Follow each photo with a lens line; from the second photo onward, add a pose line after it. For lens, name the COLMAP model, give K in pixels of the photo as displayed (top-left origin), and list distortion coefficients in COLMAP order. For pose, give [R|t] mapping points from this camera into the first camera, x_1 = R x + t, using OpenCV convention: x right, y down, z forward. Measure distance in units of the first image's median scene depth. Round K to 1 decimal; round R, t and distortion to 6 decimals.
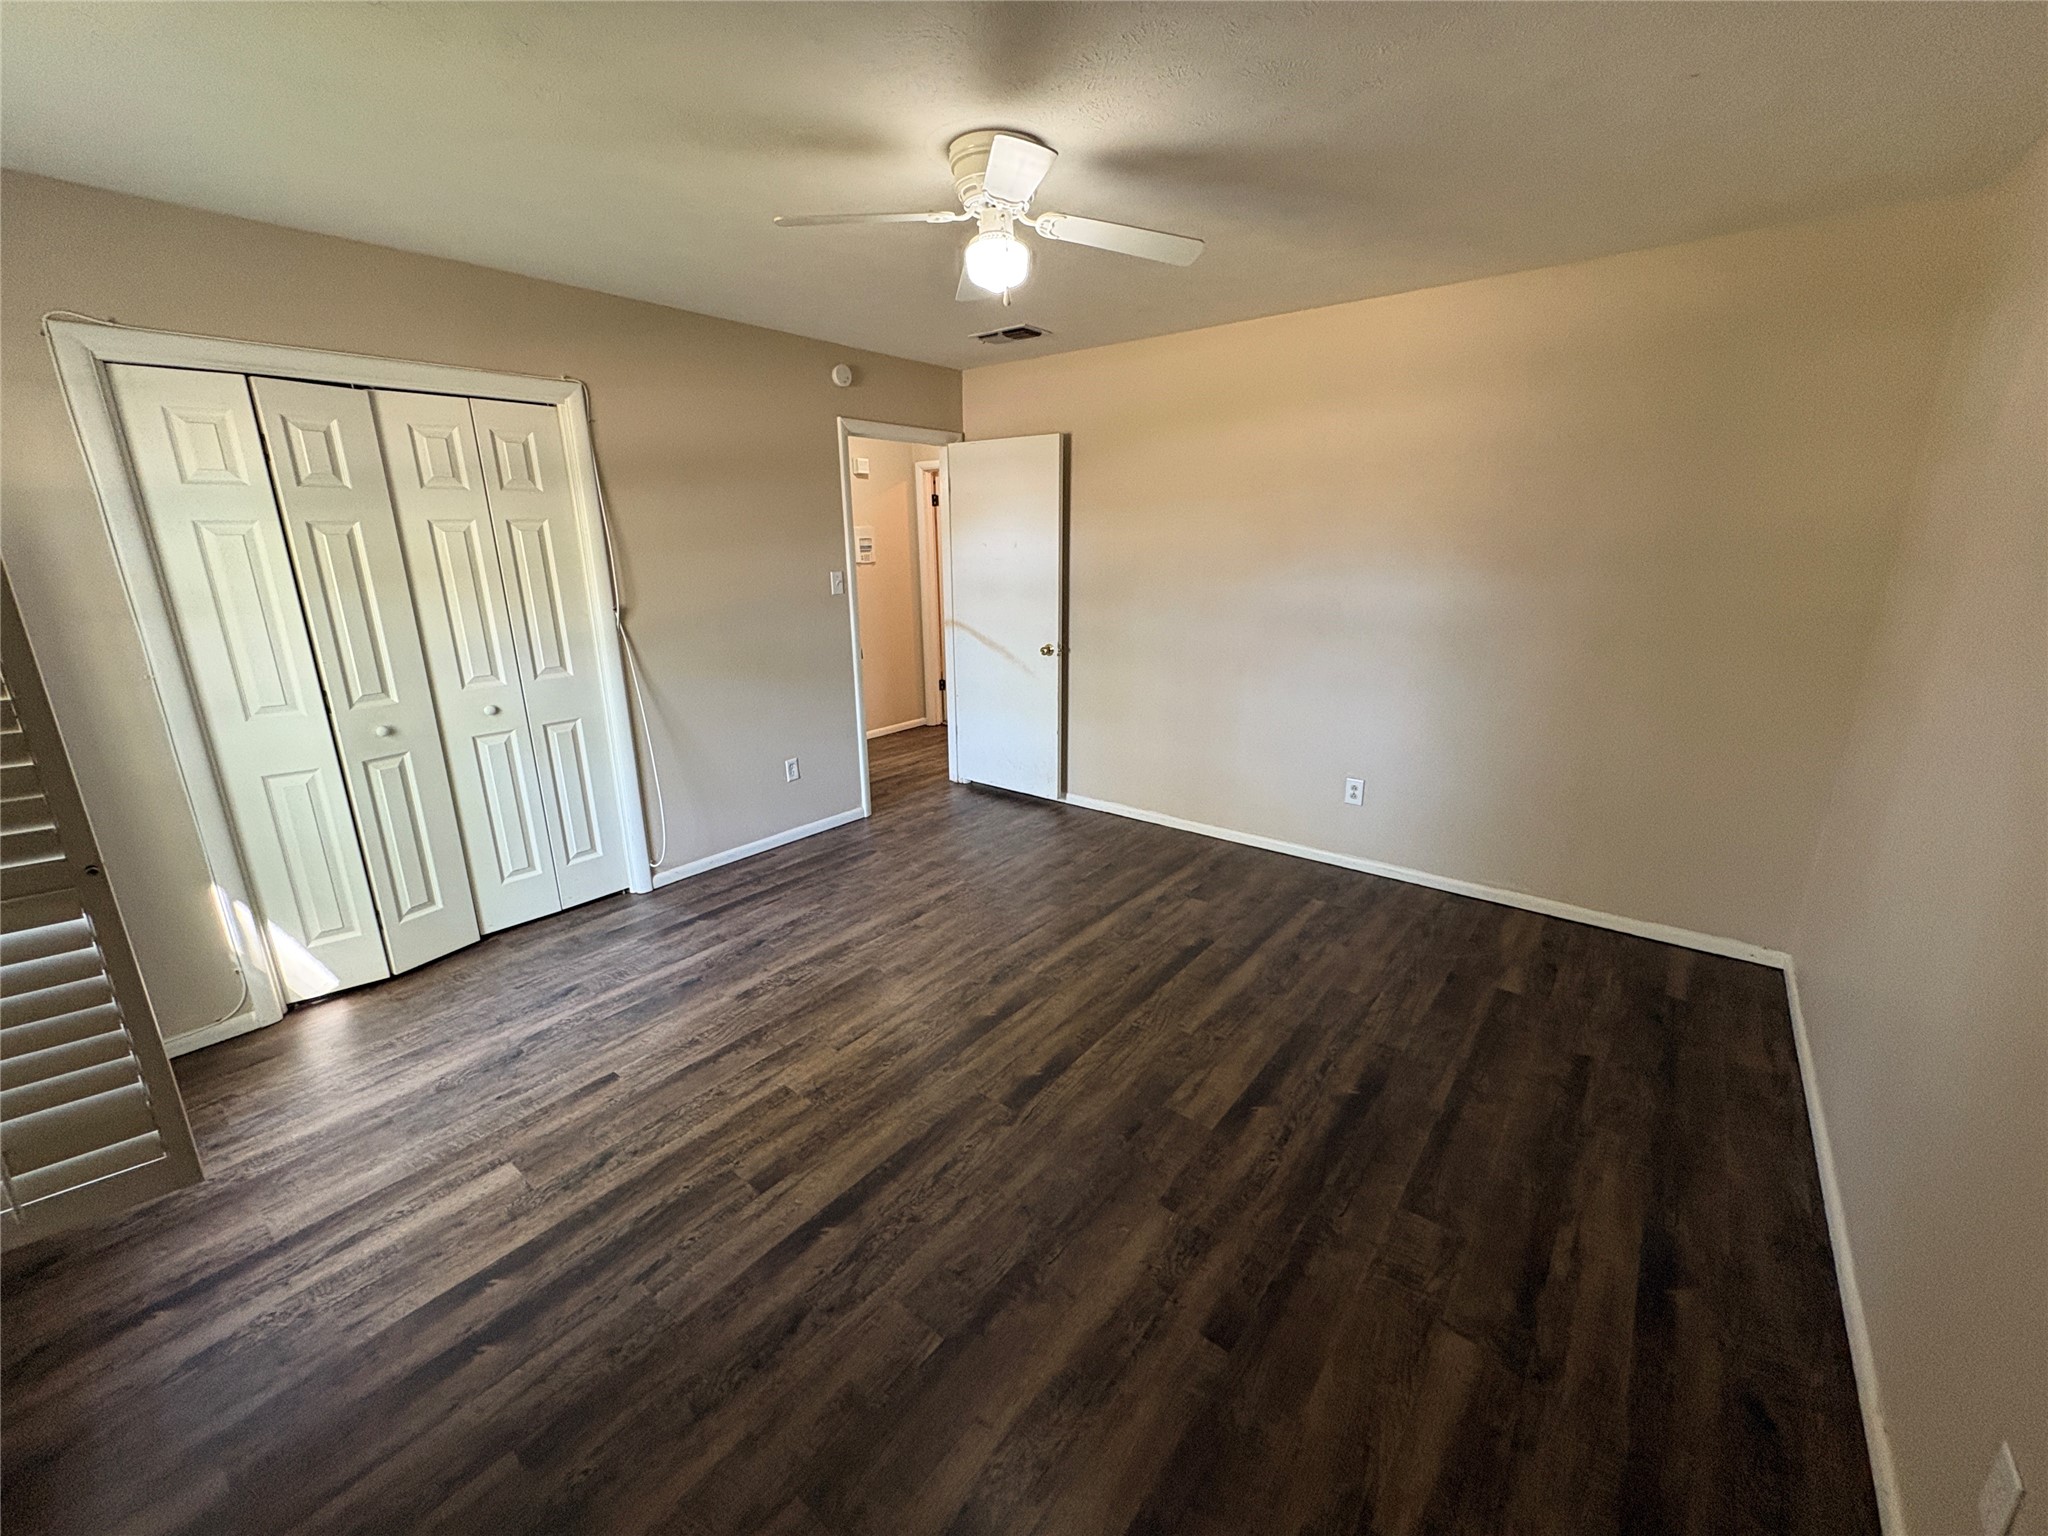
lens RADIAL K [[815.5, 0, 1023.9], [0, 815.5, 766.8], [0, 0, 1]] dist [-0.000766, 0.000067]
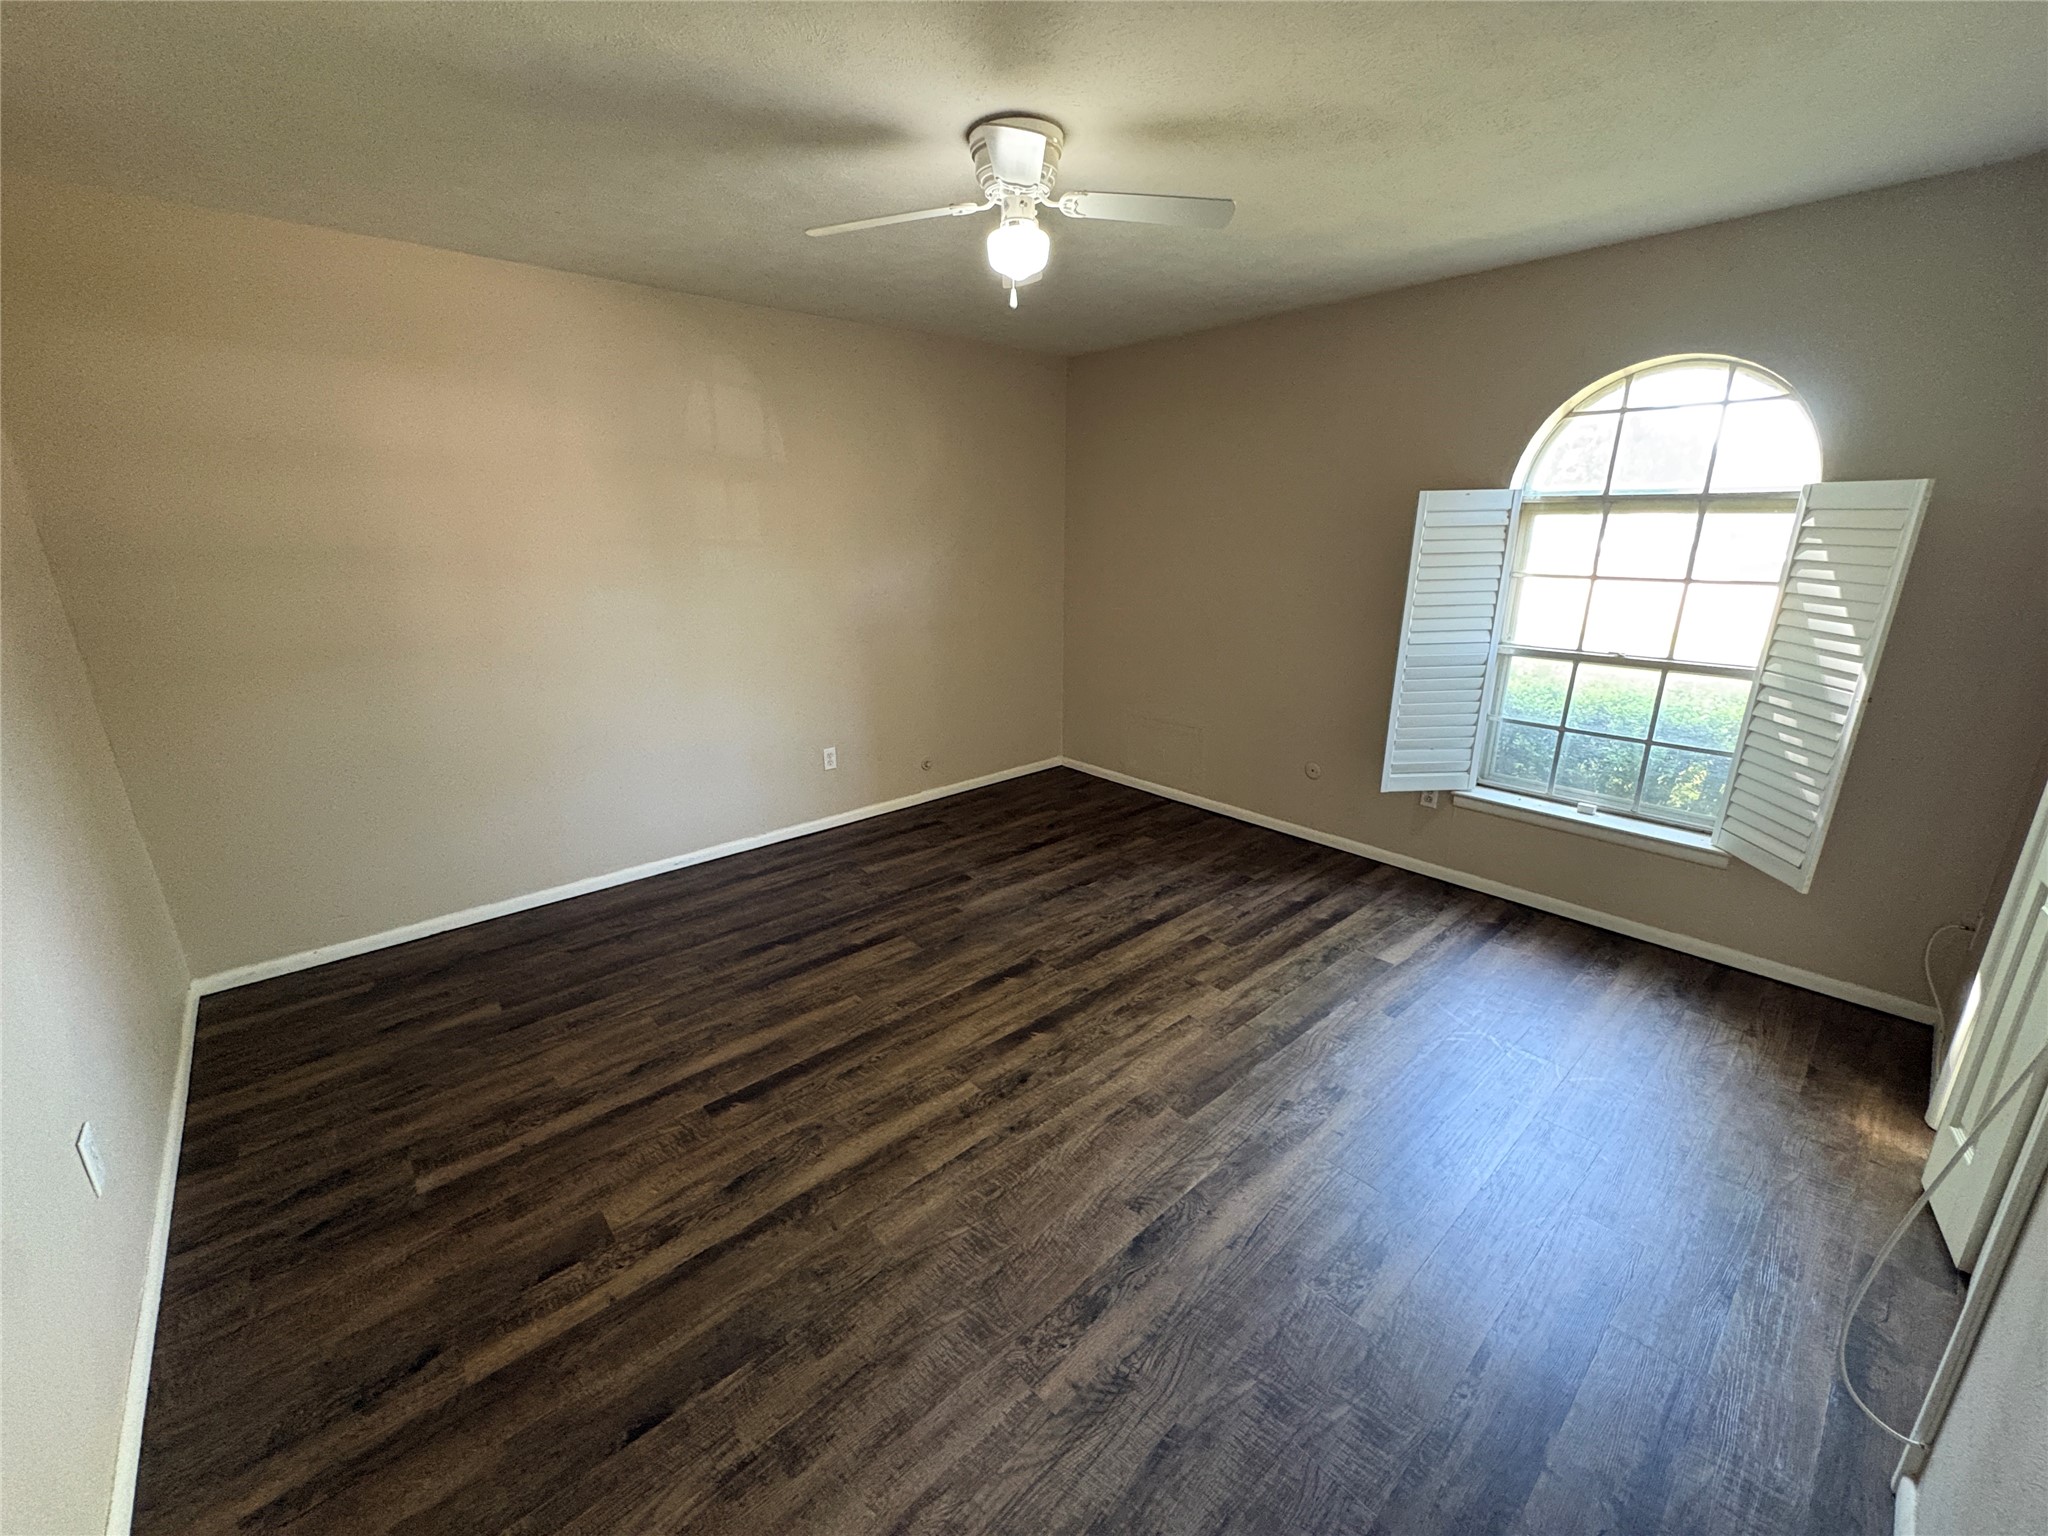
lens RADIAL K [[815.5, 0, 1023.9], [0, 815.5, 766.8], [0, 0, 1]] dist [-0.000766, 0.000067]
pose [[-0.986233, -0.033300, 0.161972, -0.185304], [0.059412, 0.842752, 0.535014, -0.509952], [-0.154318, 0.537272, -0.829171, 1.795087]]
